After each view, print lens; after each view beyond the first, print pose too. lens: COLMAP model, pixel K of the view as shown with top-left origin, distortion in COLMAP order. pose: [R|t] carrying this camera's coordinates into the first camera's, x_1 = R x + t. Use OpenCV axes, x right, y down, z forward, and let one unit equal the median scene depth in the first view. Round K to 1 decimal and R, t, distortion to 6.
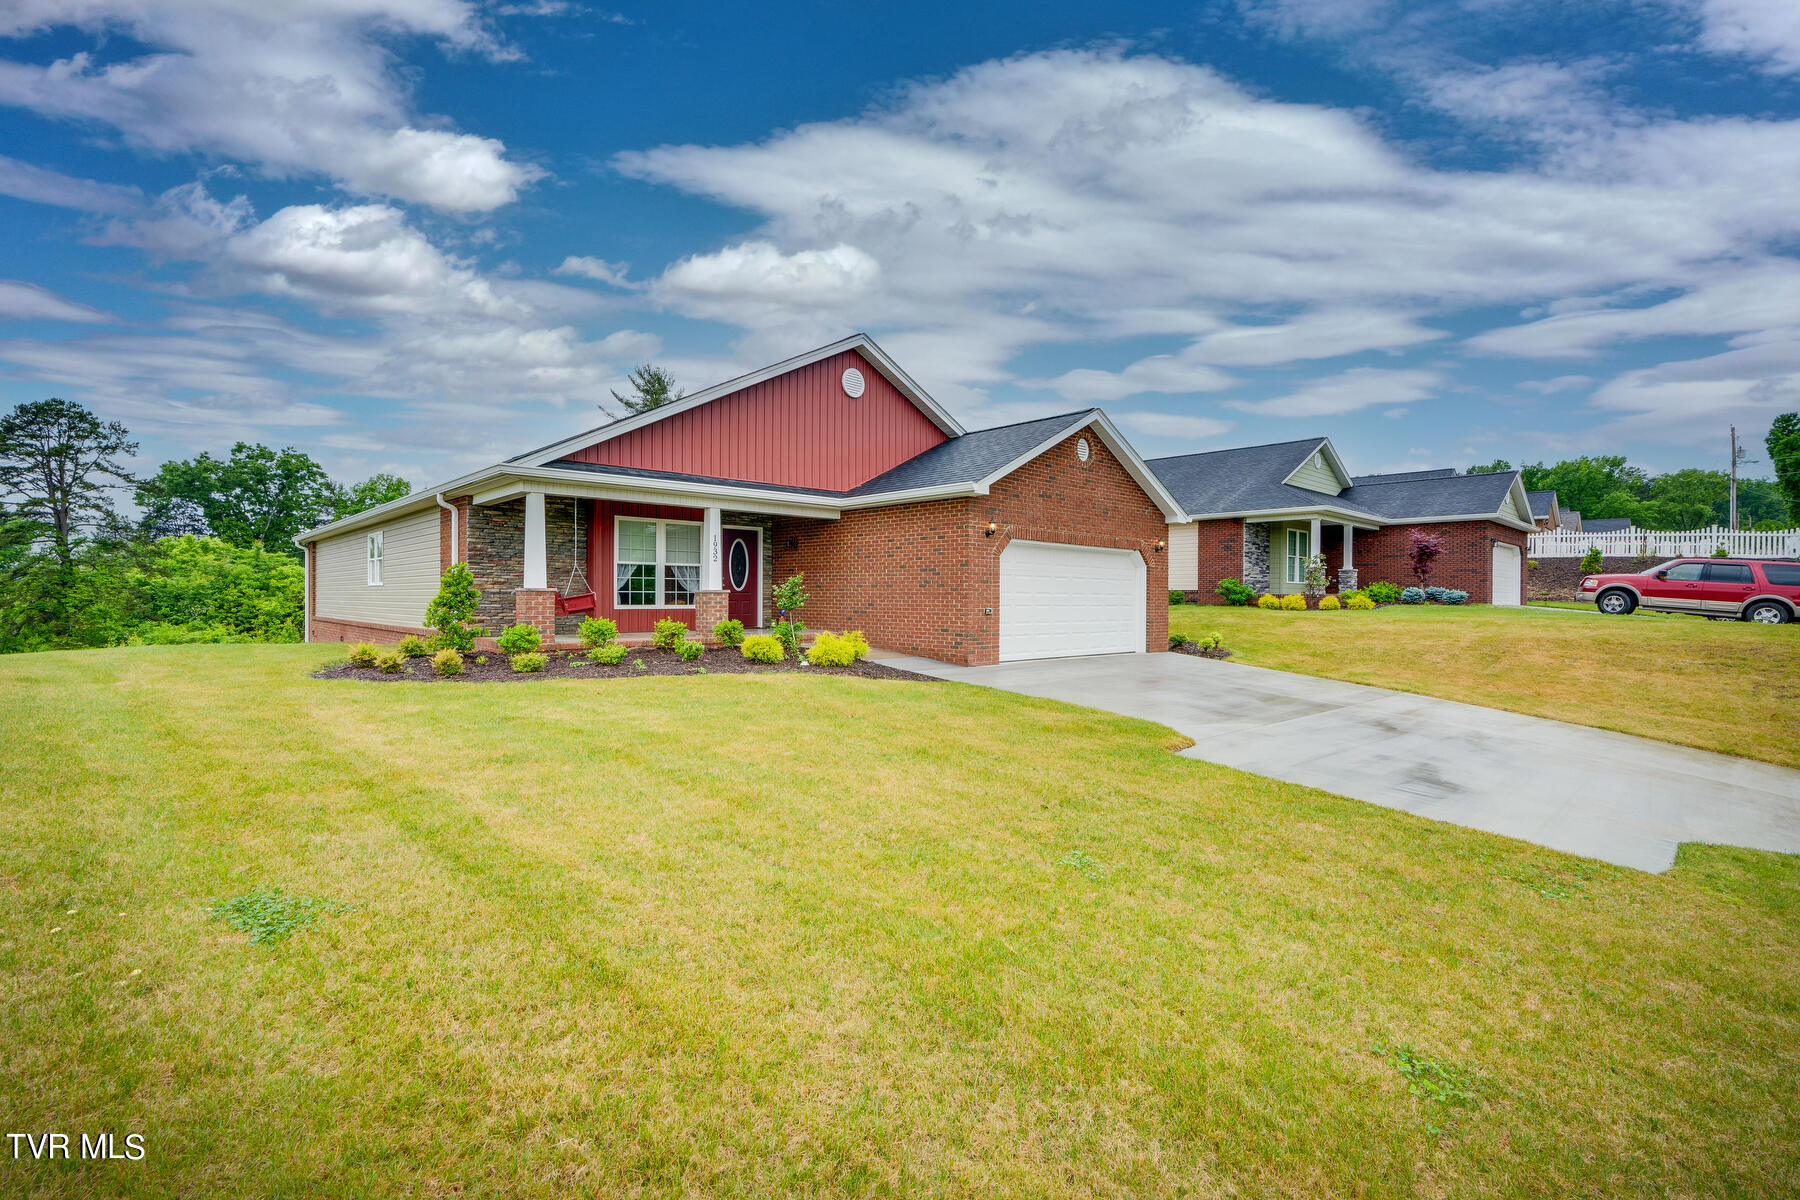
lens RADIAL K [[807.5, 0, 900.6], [0, 807.5, 596.0], [0, 0, 1]] dist [0.002370, 0.000248]
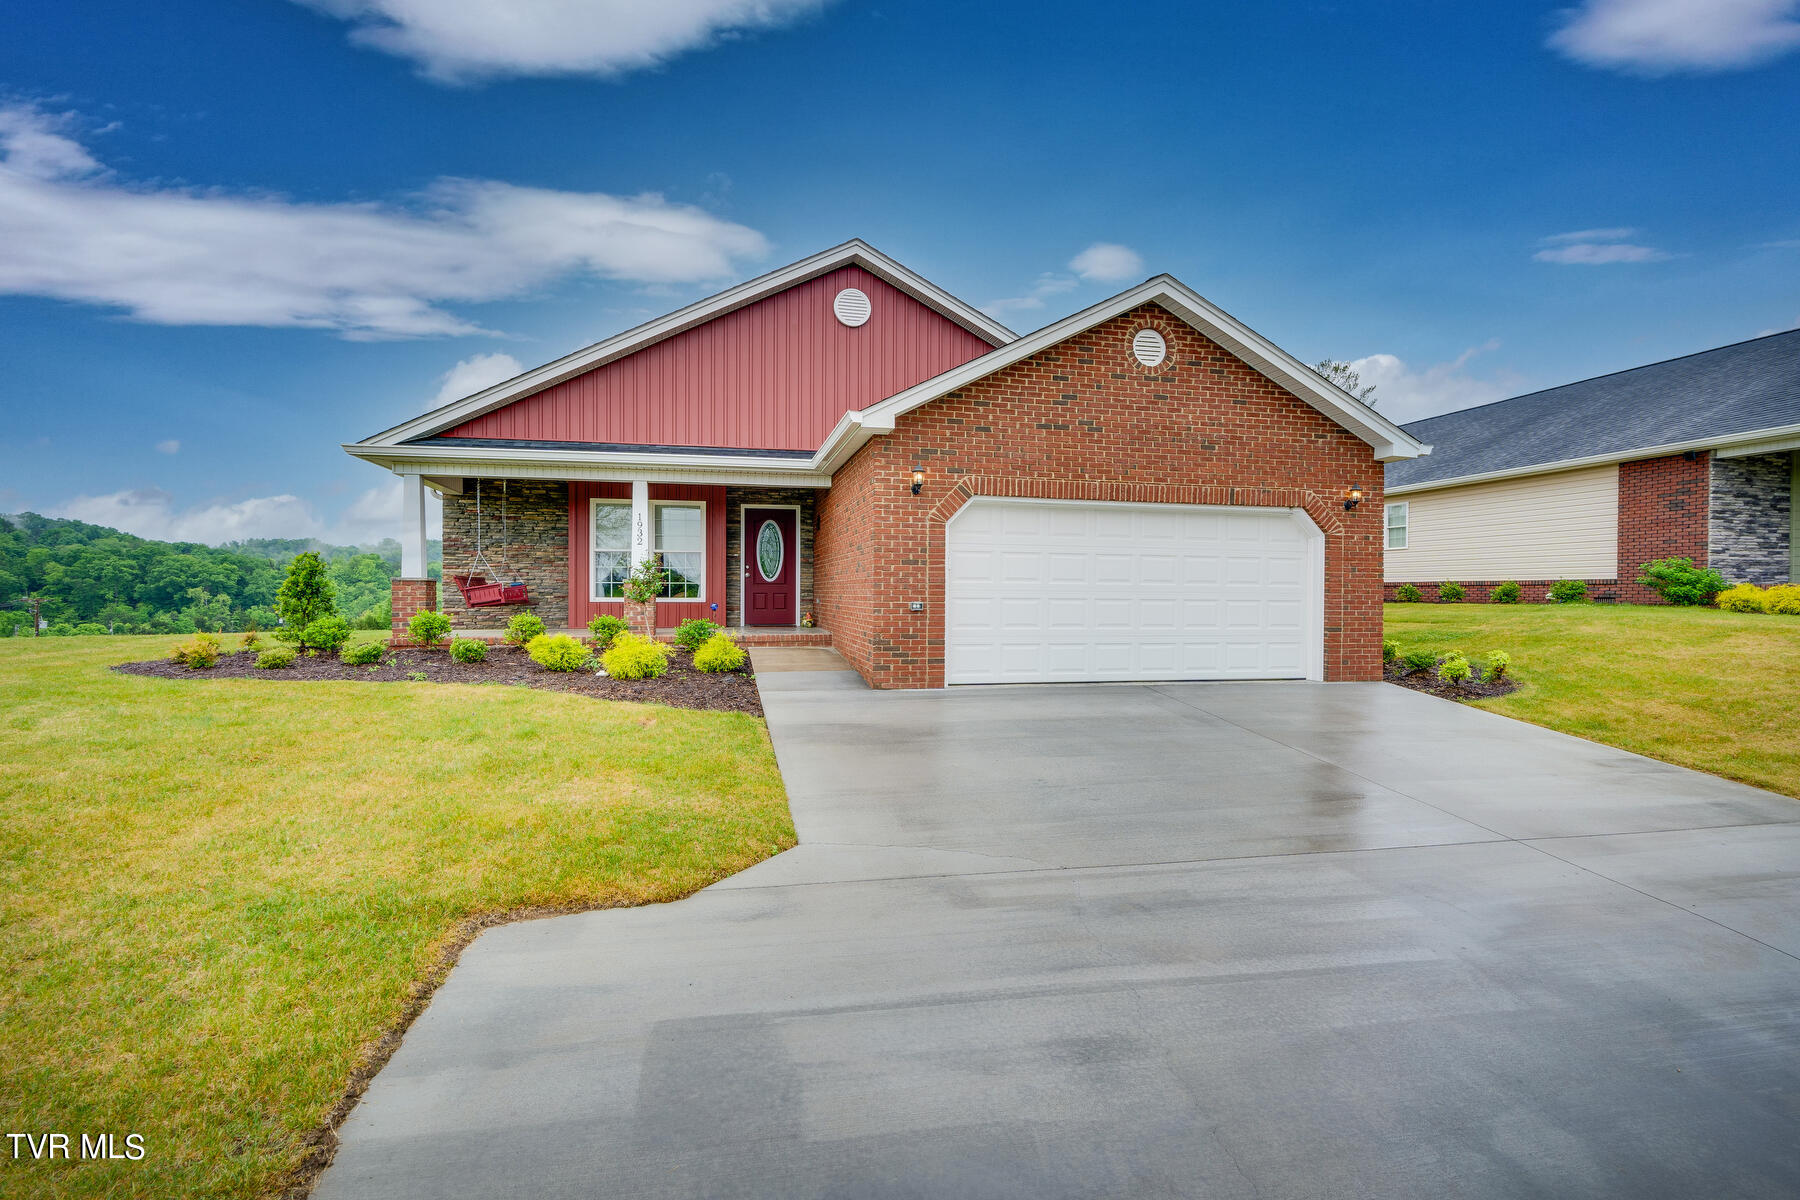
lens RADIAL K [[807.5, 0, 907.9], [0, 807.5, 605.0], [0, 0, 1]] dist [0.002370, 0.000248]
pose [[0.859164, 0.006439, -0.511659, 0.804894], [-0.000328, 0.999928, 0.012034, 0.017241], [0.511700, -0.010171, 0.859104, 0.783192]]
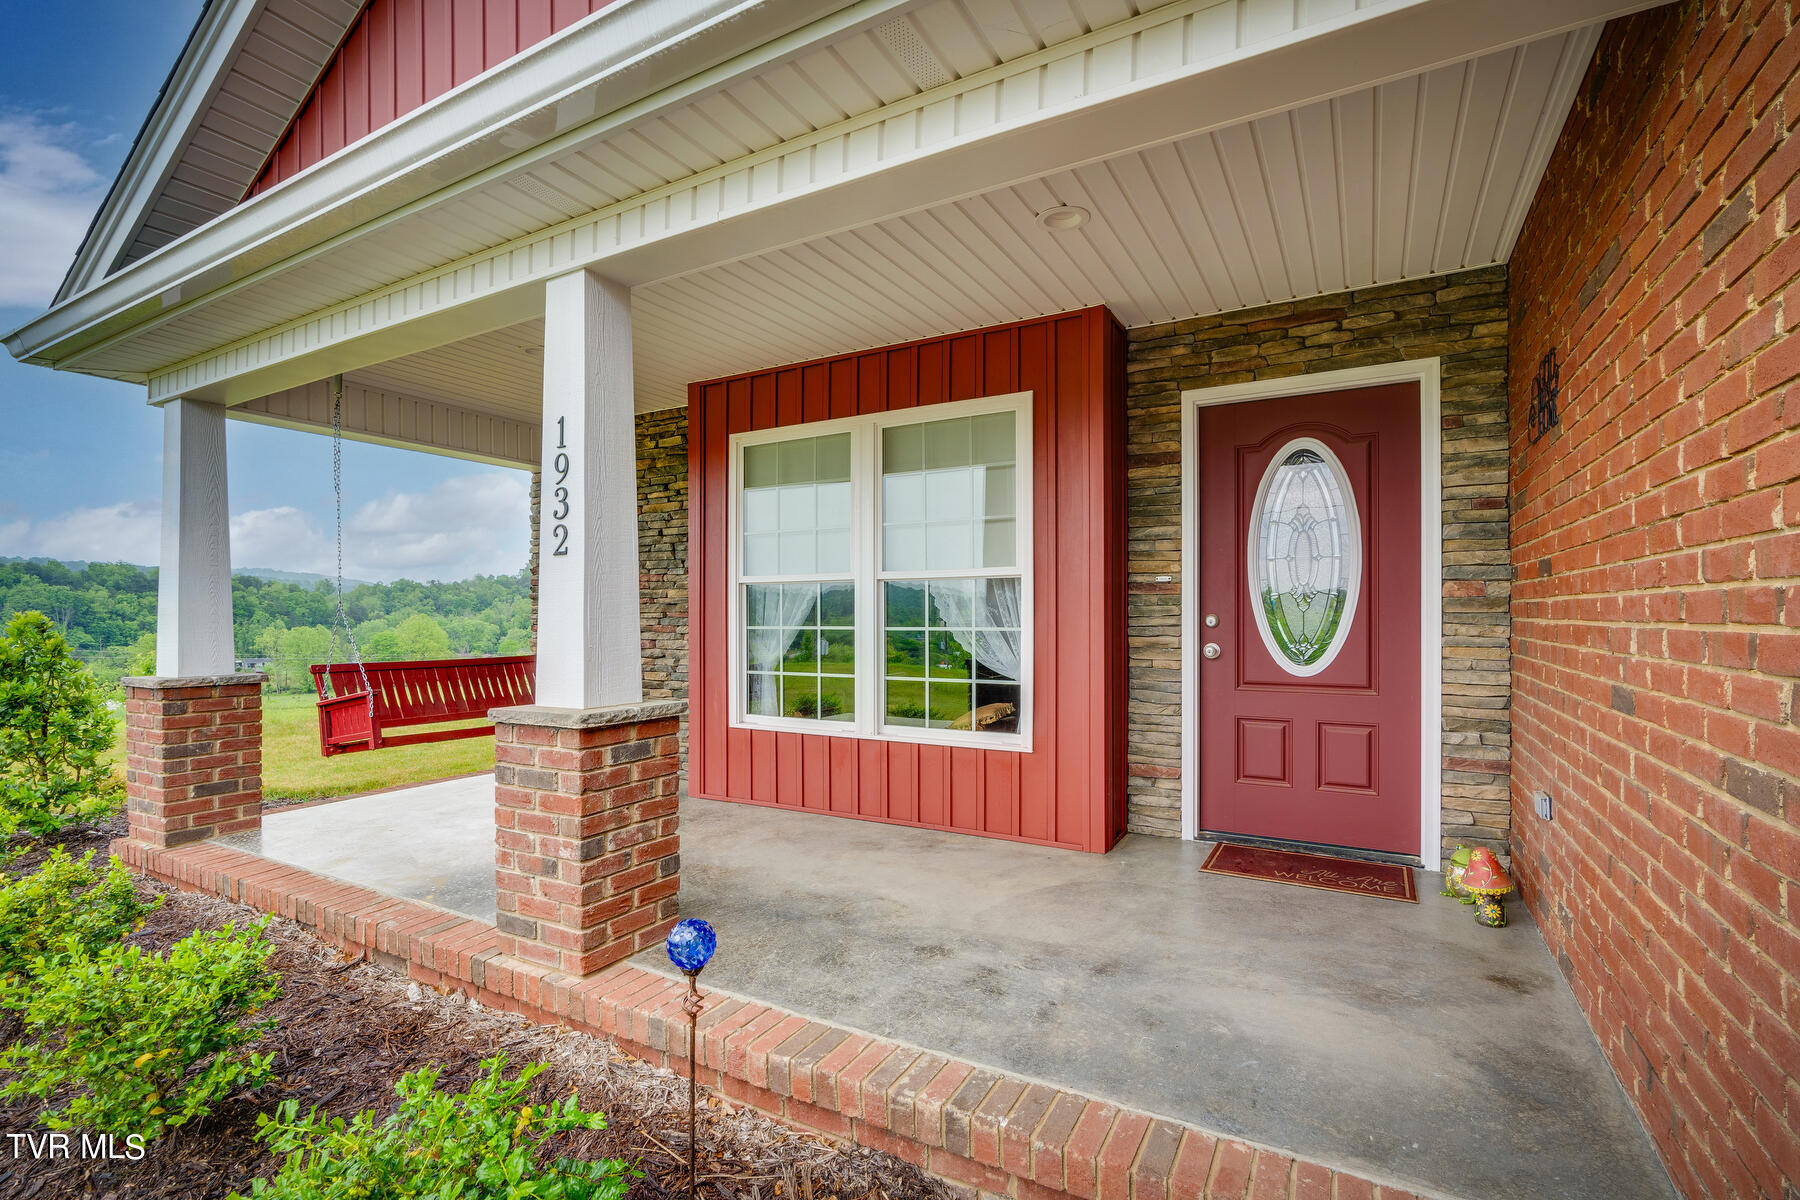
lens RADIAL K [[807.5, 0, 898.8], [0, 807.5, 609.9], [0, 0, 1]] dist [0.002370, 0.000248]
pose [[0.293172, -0.006622, -0.956037, -0.056081], [0.002702, 0.999978, -0.006098, -0.053547], [0.956056, -0.000796, 0.293183, 1.881423]]
